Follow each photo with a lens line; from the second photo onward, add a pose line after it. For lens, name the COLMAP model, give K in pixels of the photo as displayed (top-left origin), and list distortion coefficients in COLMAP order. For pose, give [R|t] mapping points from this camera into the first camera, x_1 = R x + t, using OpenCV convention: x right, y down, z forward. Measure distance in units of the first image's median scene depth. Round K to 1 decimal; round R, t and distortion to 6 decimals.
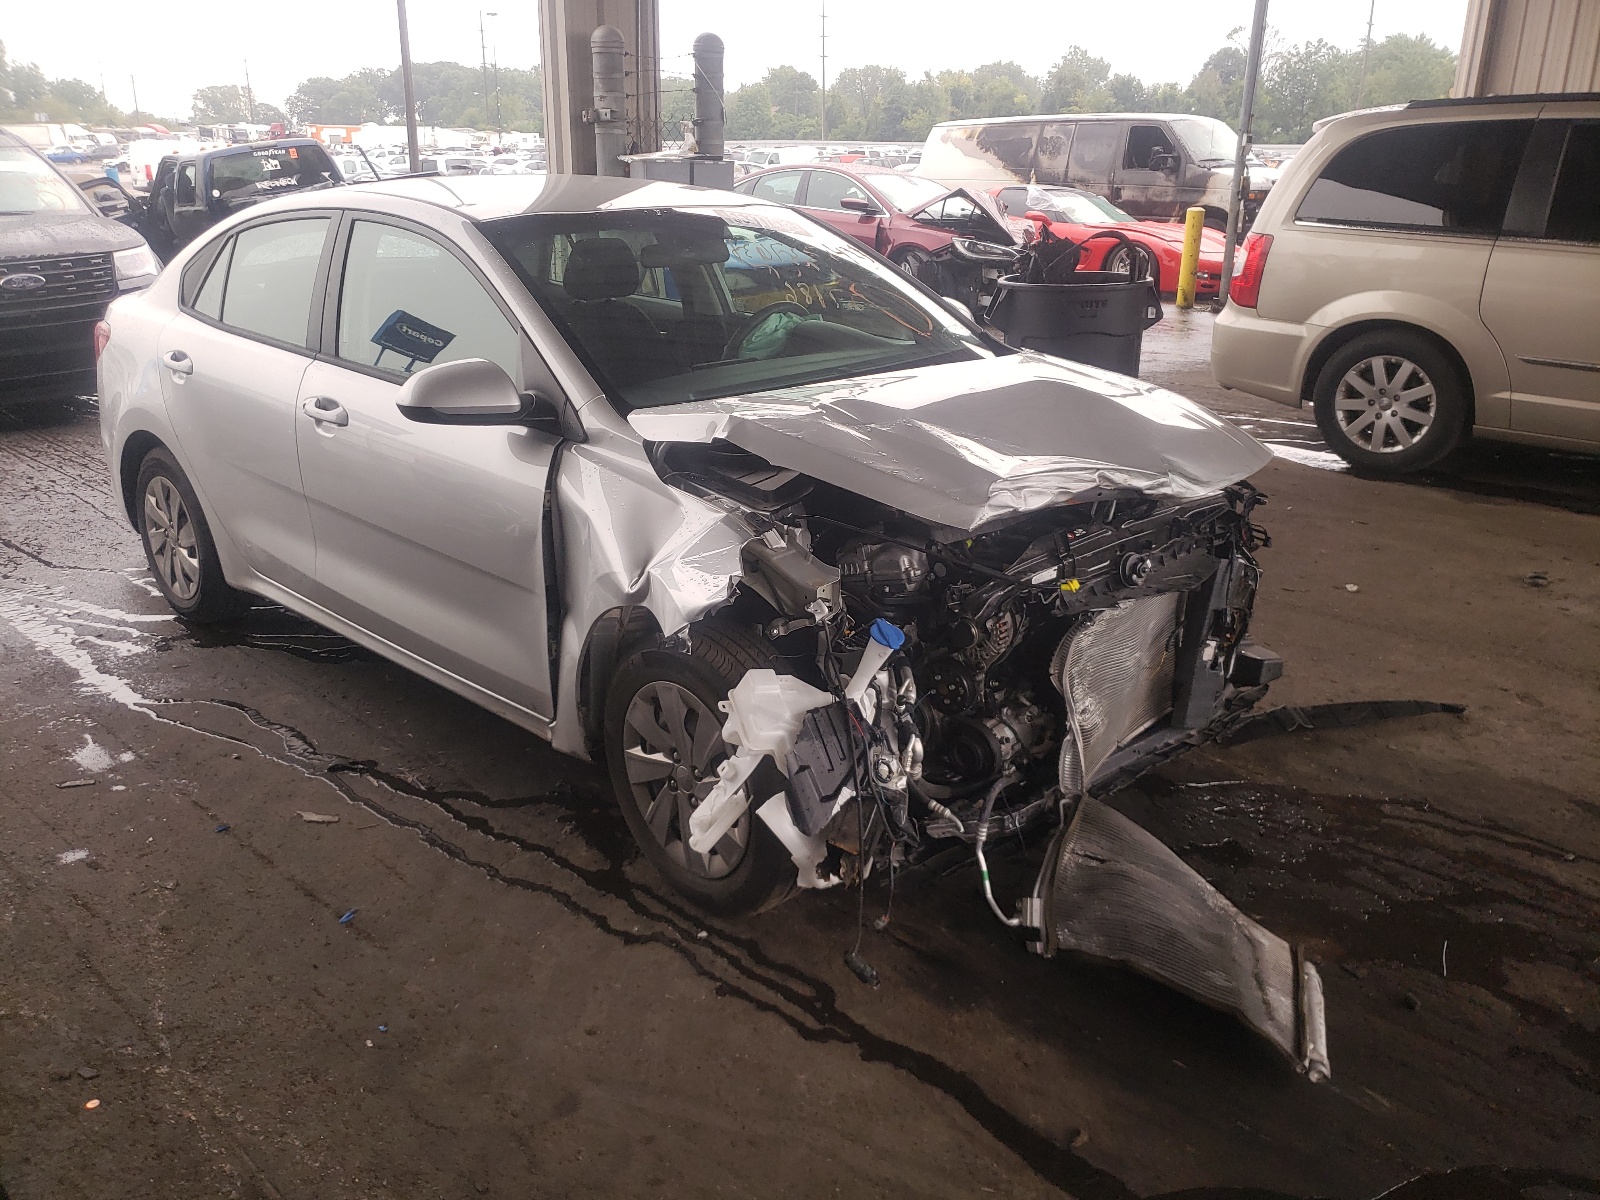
lens RADIAL K [[1206.6, 0, 800.0], [0, 1206.6, 600.0], [0, 0, 1]] dist [0.002207, 0.001242]
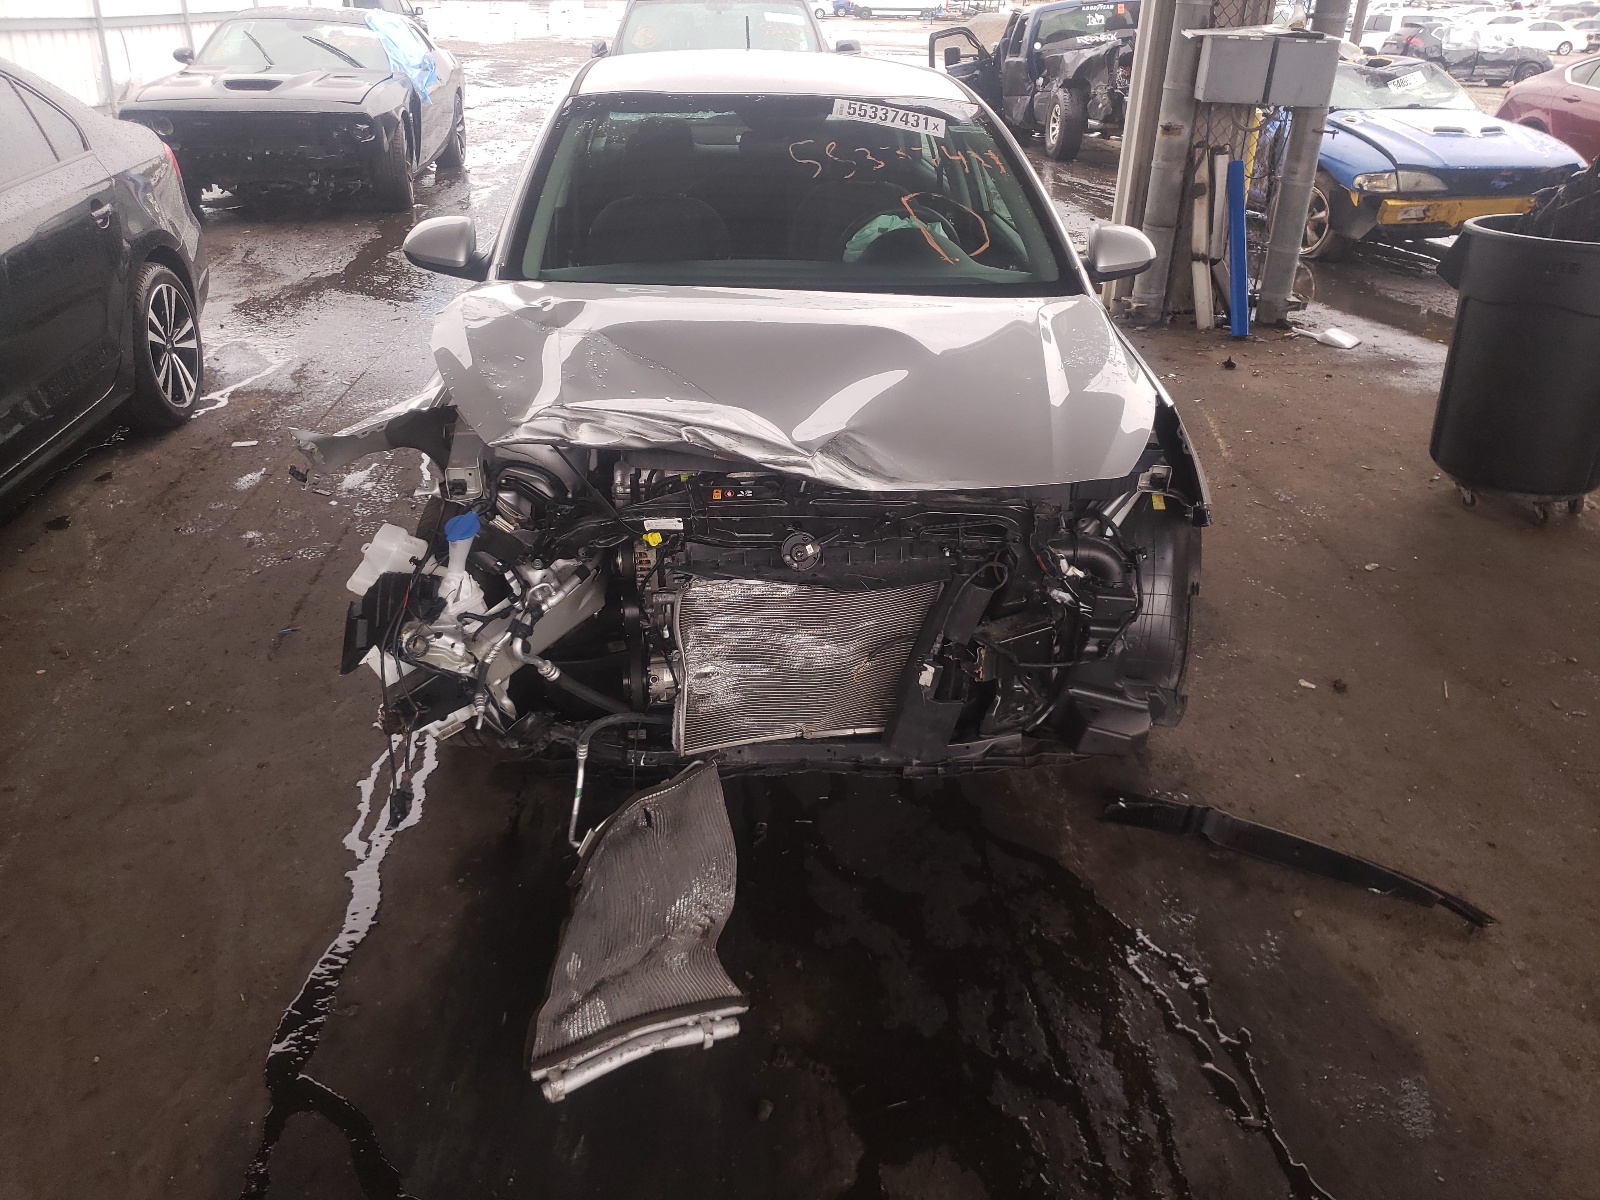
lens RADIAL K [[1206.6, 0, 800.0], [0, 1206.6, 600.0], [0, 0, 1]] dist [0.002207, 0.001242]
pose [[0.765459, 0.310941, -0.563373, 0.810773], [-0.251745, 0.950427, 0.182519, -0.158118], [0.592197, 0.002115, 0.805790, 0.284172]]
